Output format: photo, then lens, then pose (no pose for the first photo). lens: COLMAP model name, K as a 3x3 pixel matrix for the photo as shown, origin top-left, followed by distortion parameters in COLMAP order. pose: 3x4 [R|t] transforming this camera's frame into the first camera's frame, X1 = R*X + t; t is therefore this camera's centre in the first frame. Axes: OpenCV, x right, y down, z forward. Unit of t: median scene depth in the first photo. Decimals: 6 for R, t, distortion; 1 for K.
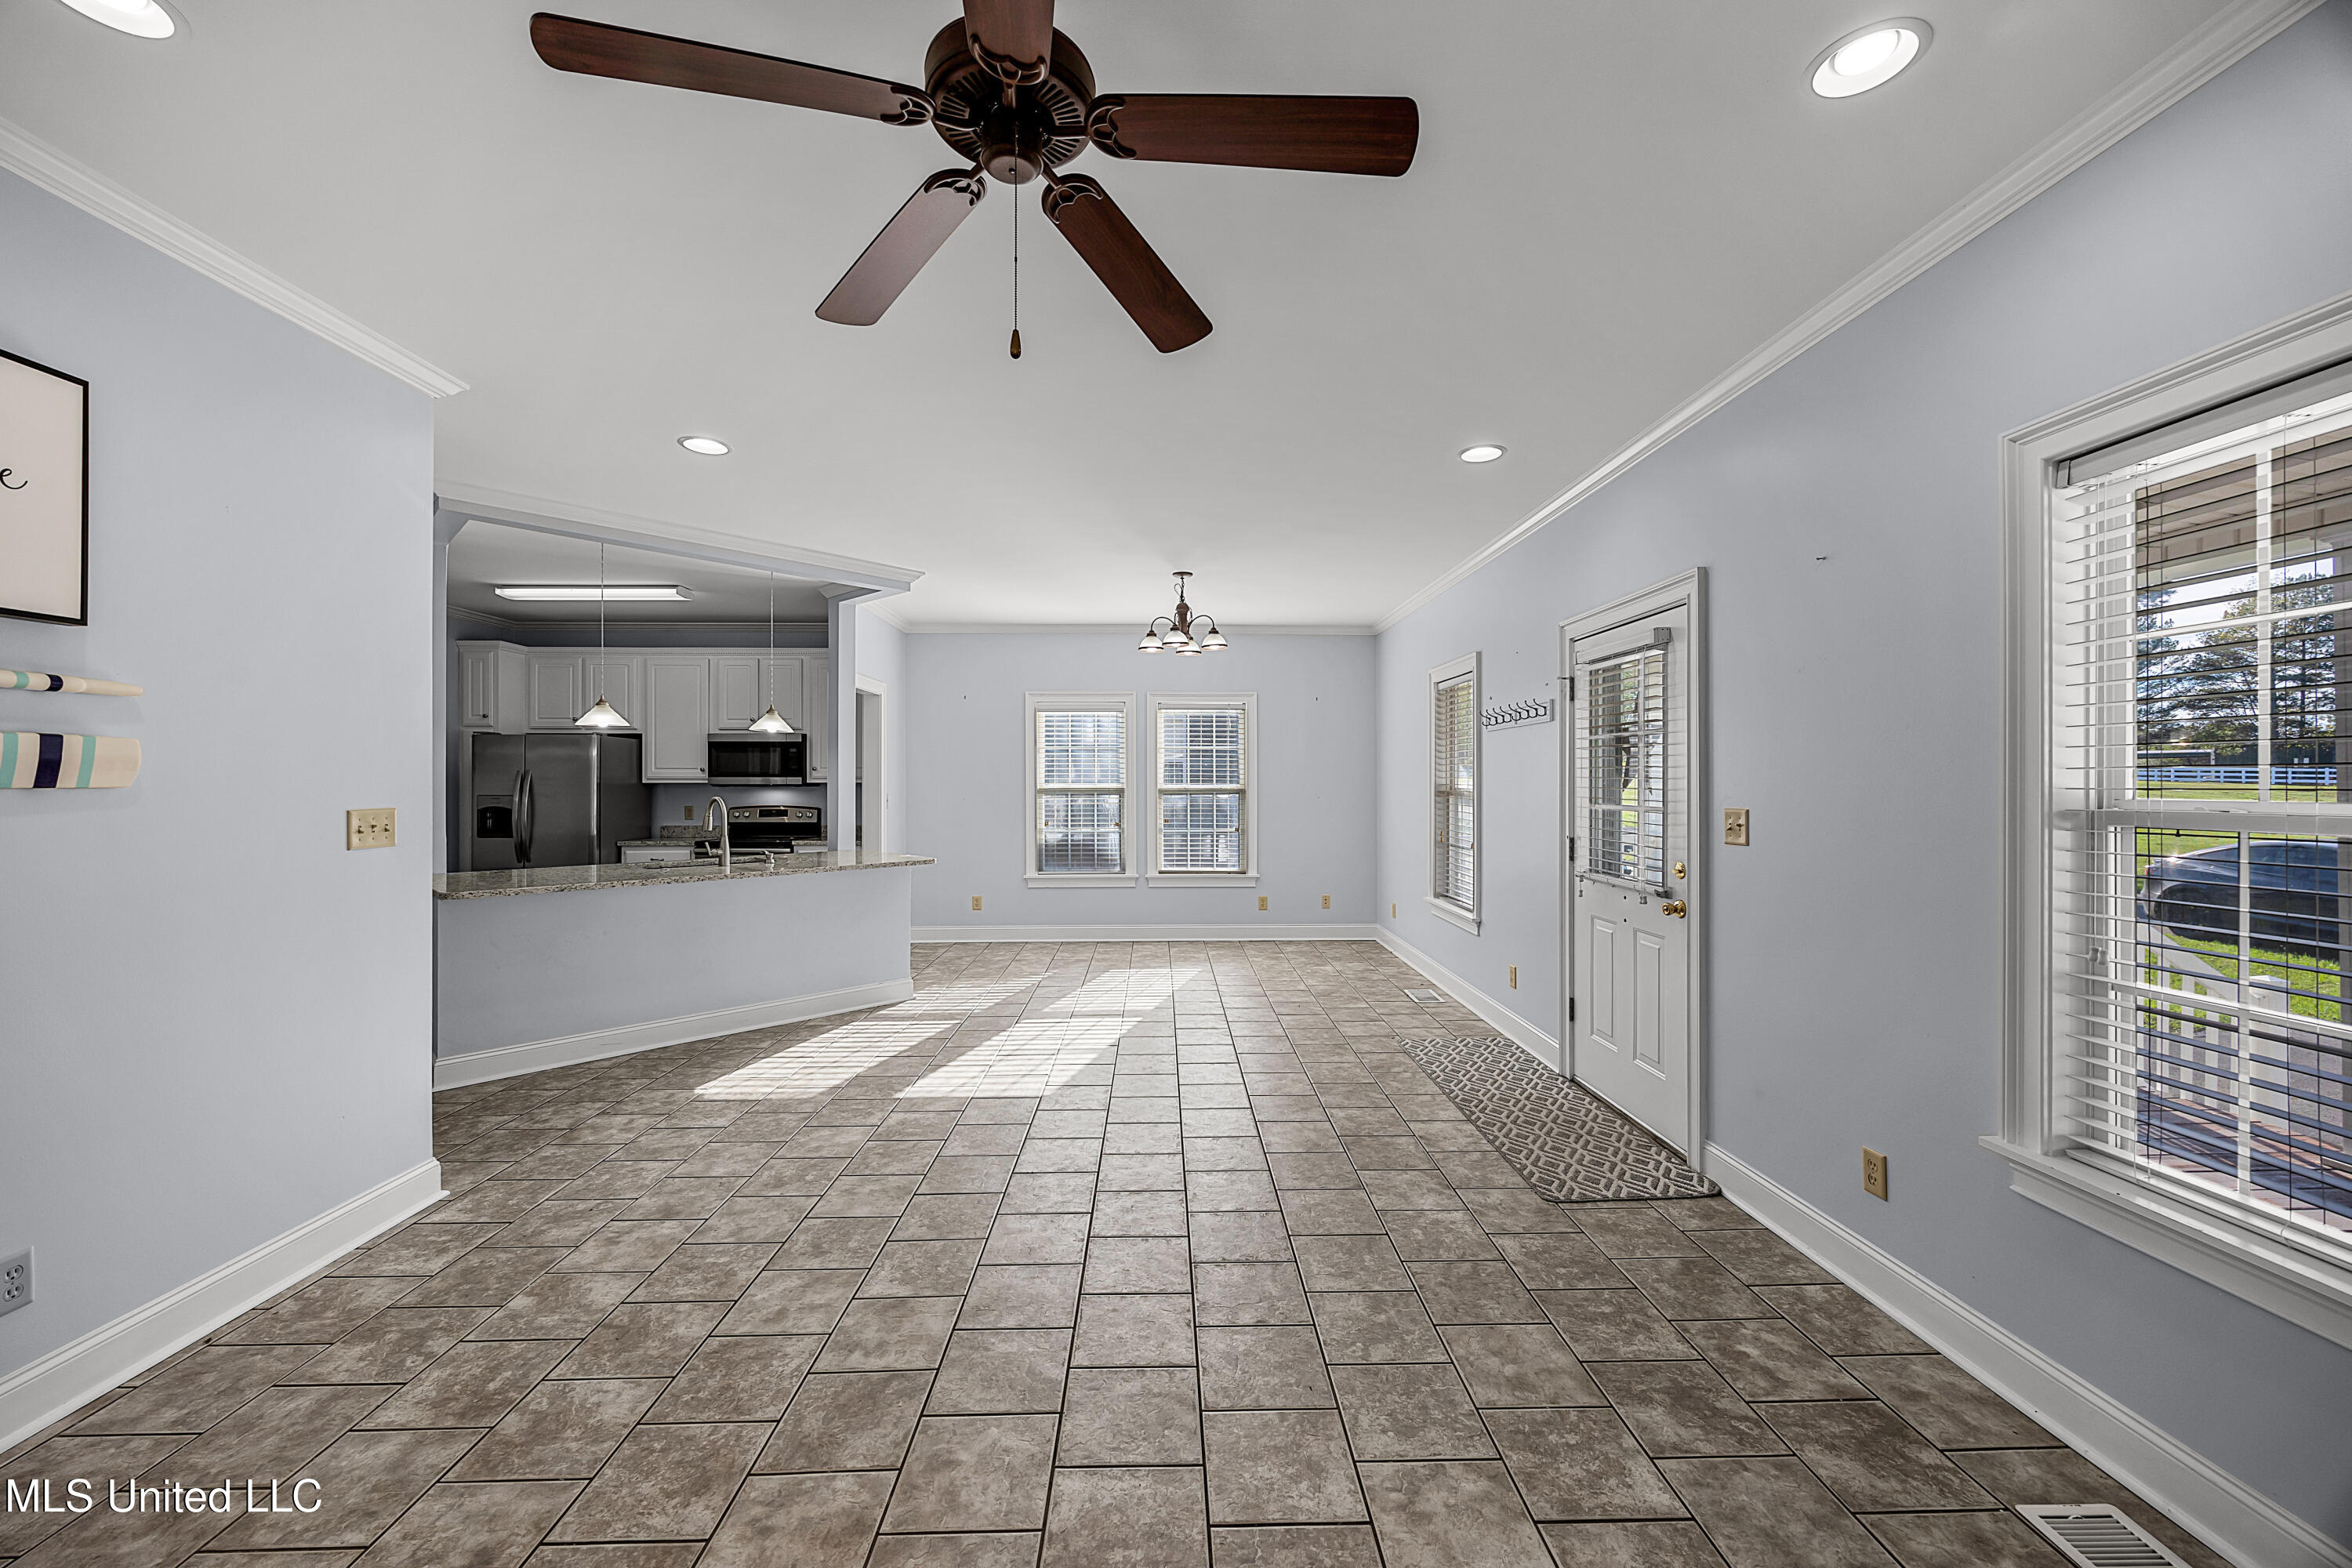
lens RADIAL K [[892.3, 0, 1182.0], [0, 892.3, 782.4], [0, 0, 1]] dist [-0.001291, 0.000165]
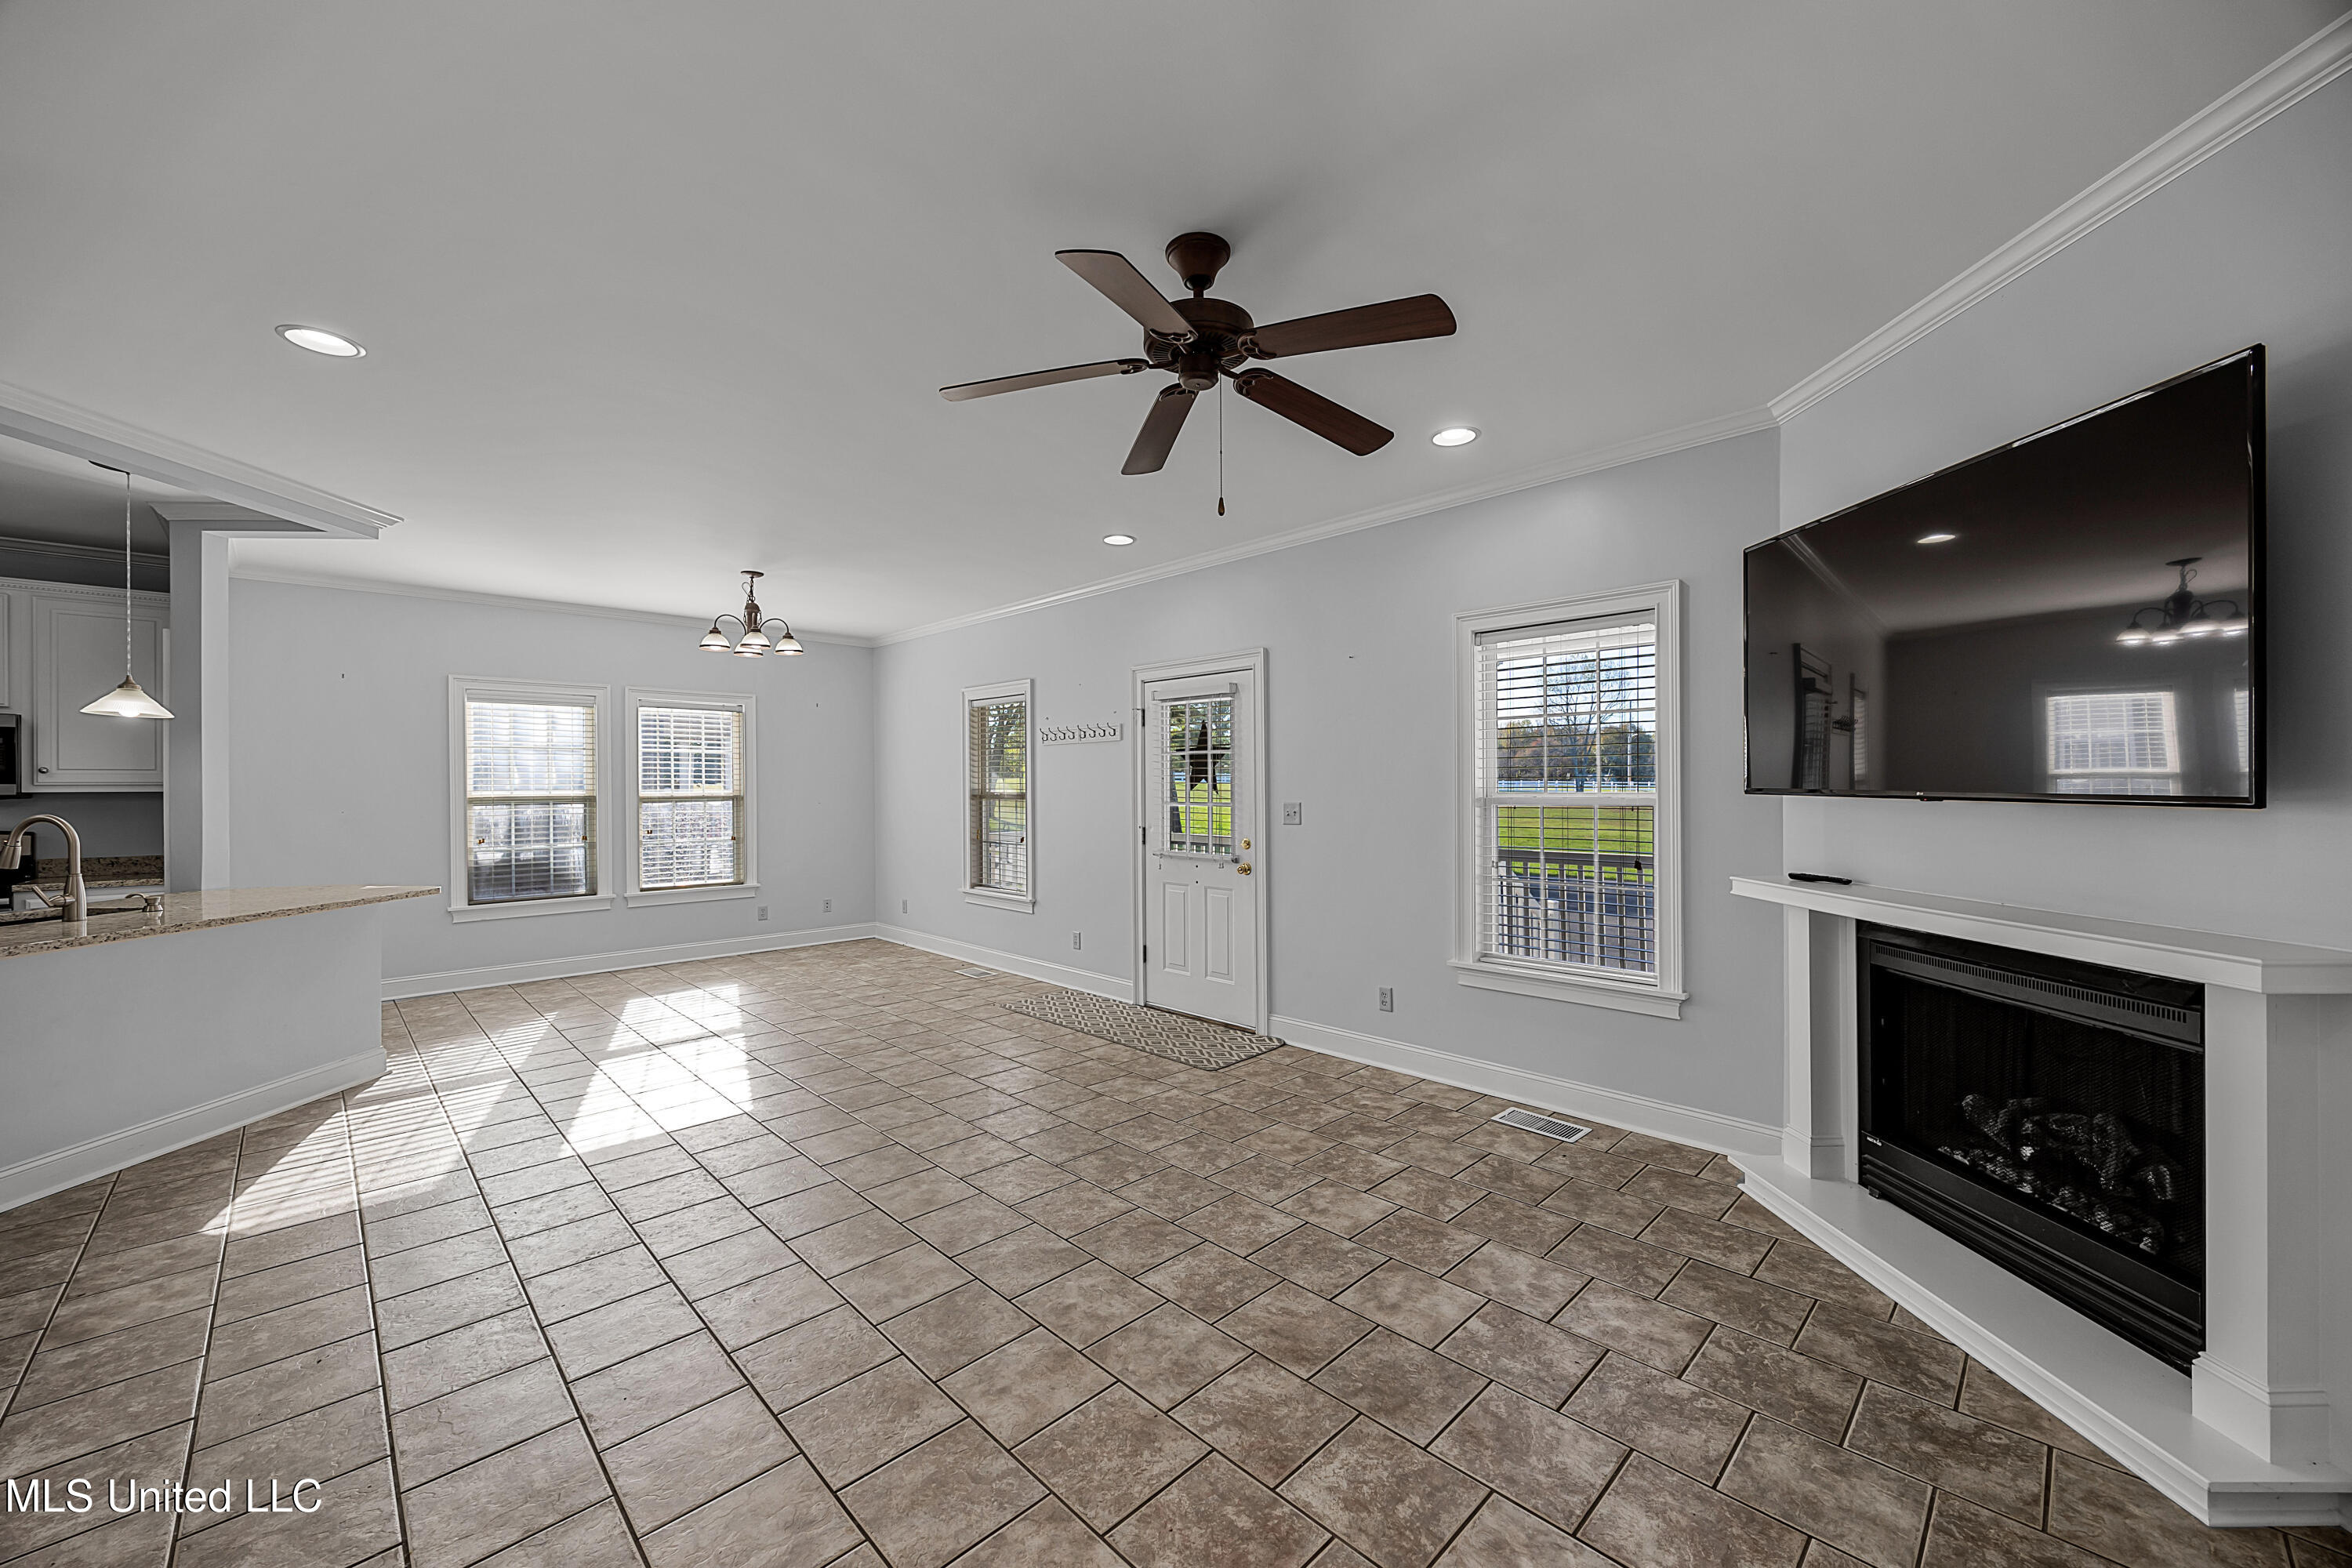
lens RADIAL K [[892.3, 0, 1182.0], [0, 892.3, 782.4], [0, 0, 1]] dist [-0.001291, 0.000165]
pose [[0.730947, -0.000866, 0.682434, -0.304568], [0.004929, 0.999980, -0.004010, -0.000340], [-0.682417, 0.006294, 0.730936, -0.022354]]
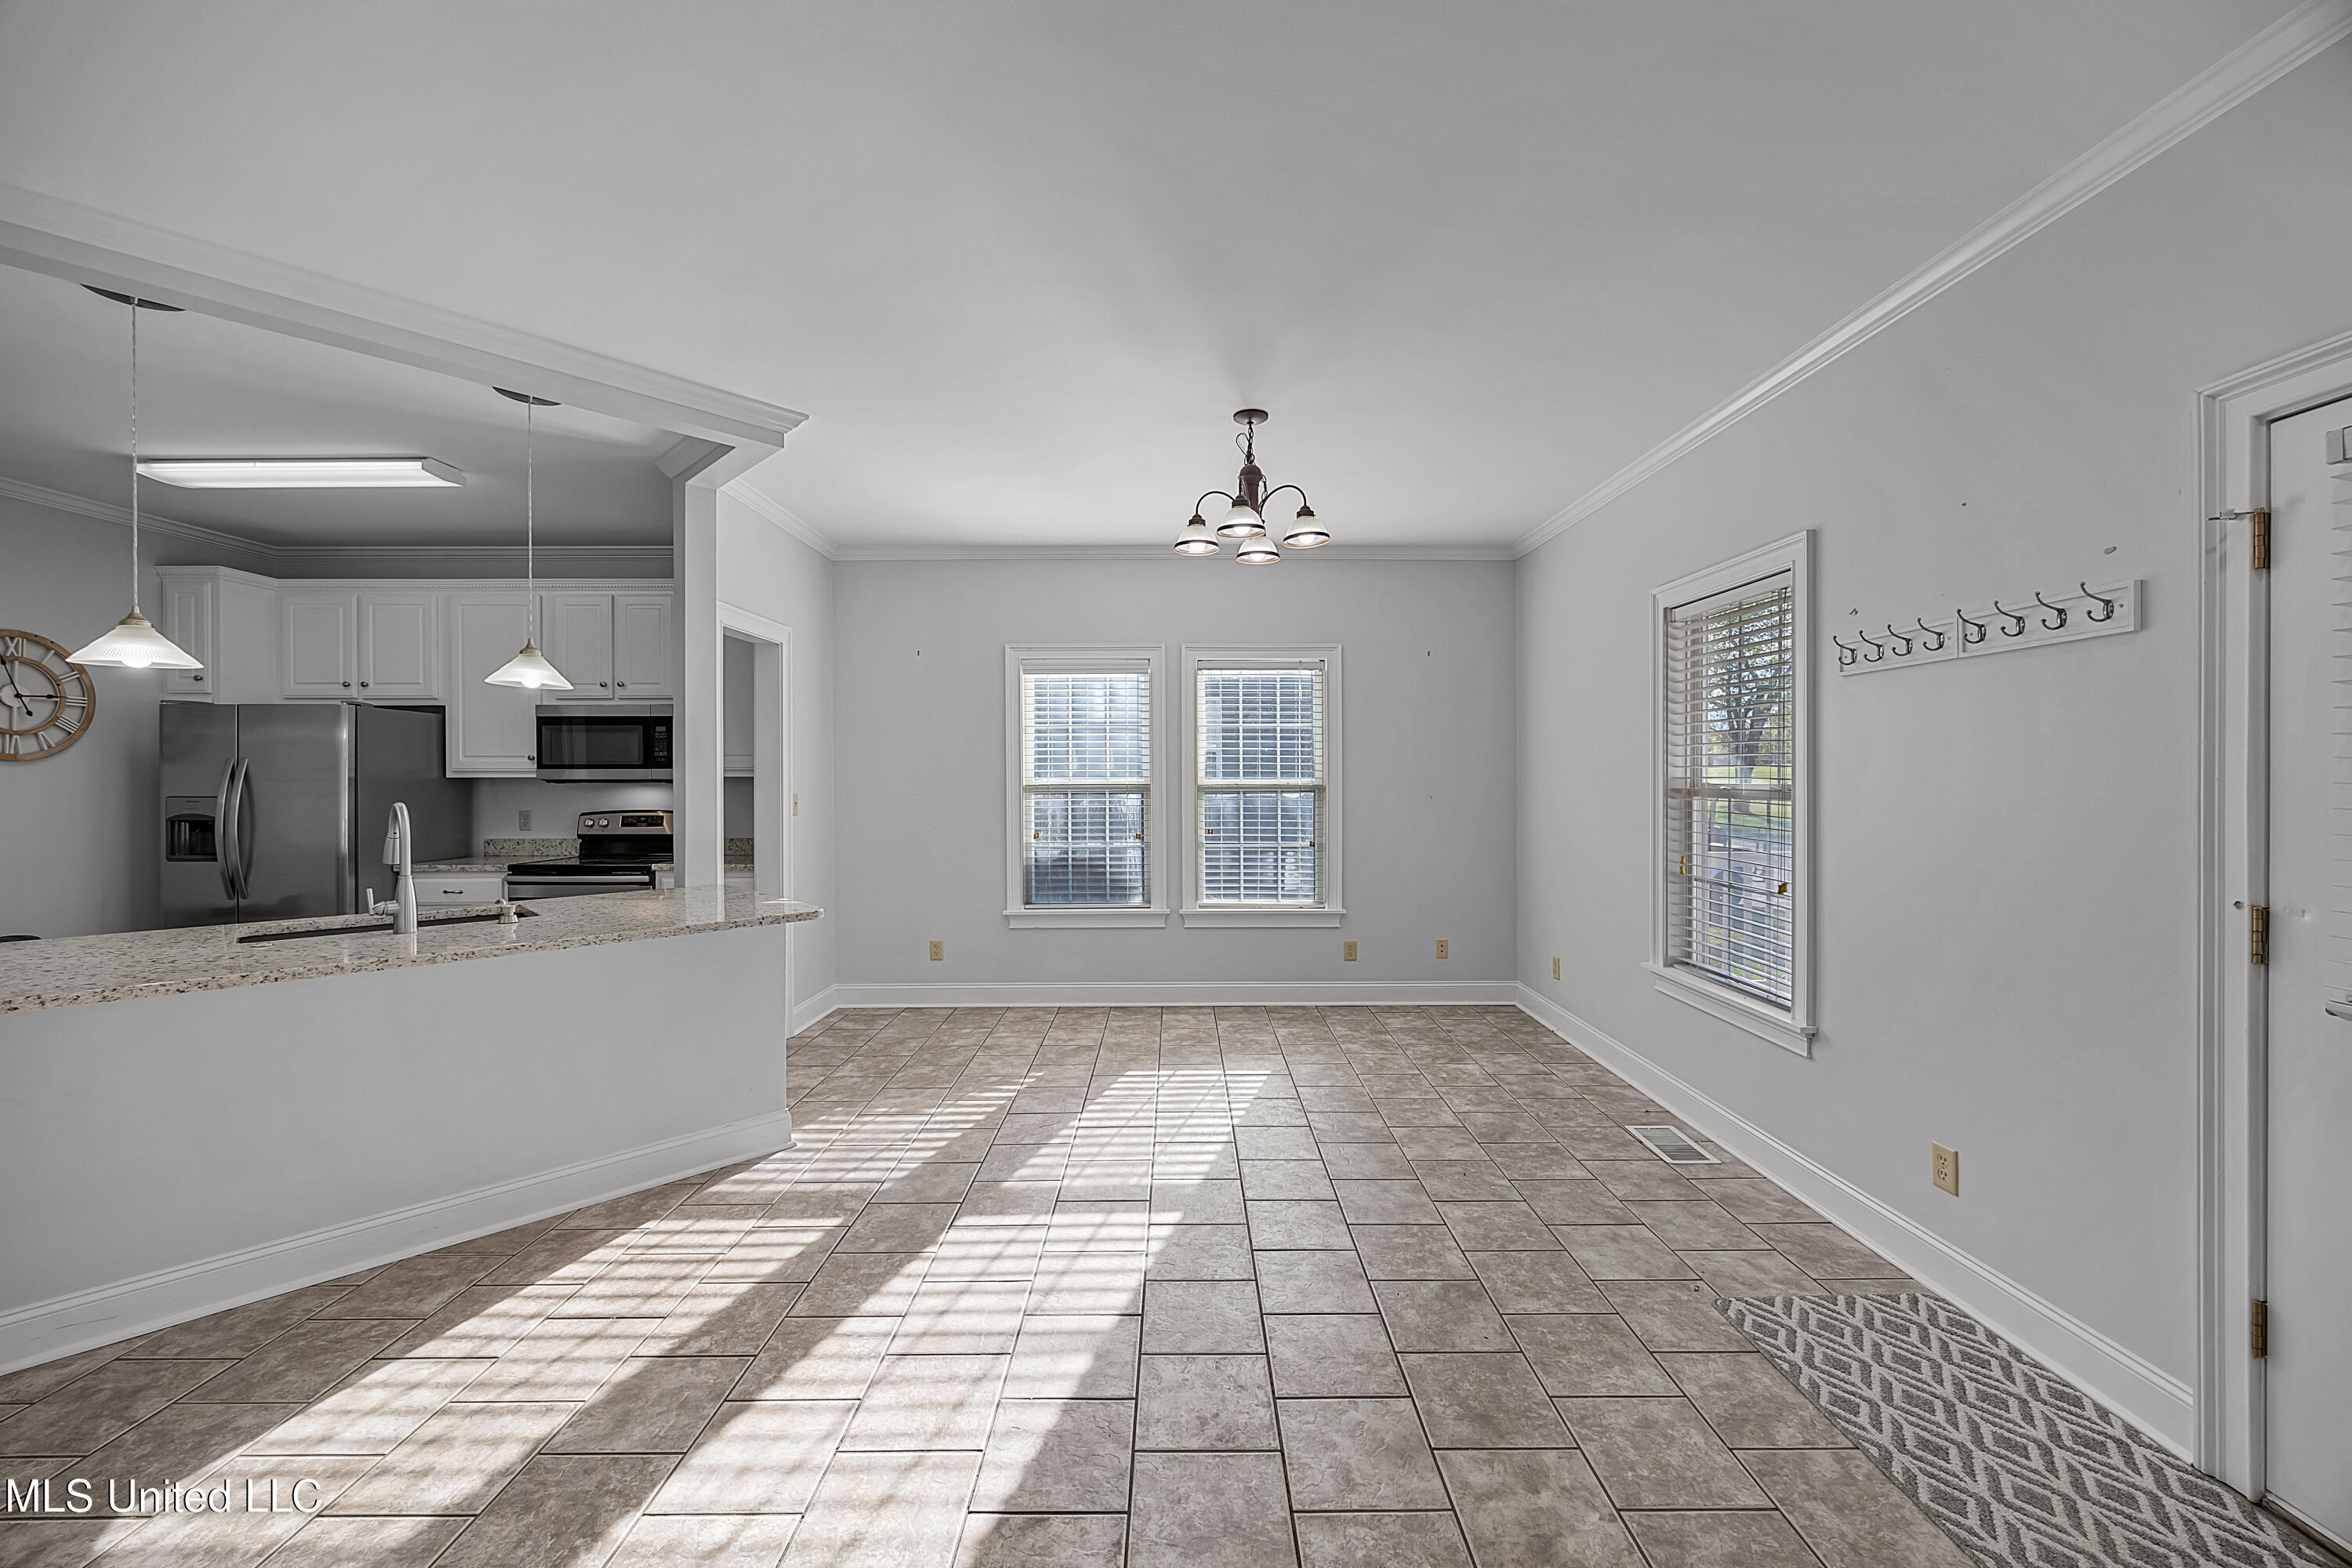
lens RADIAL K [[892.3, 0, 1182.0], [0, 892.3, 782.4], [0, 0, 1]] dist [-0.001291, 0.000165]
pose [[0.999713, -0.001532, -0.023904, -0.028856], [0.001668, 0.999982, 0.005699, 0.001534], [0.023895, -0.005737, 0.999698, 0.398766]]
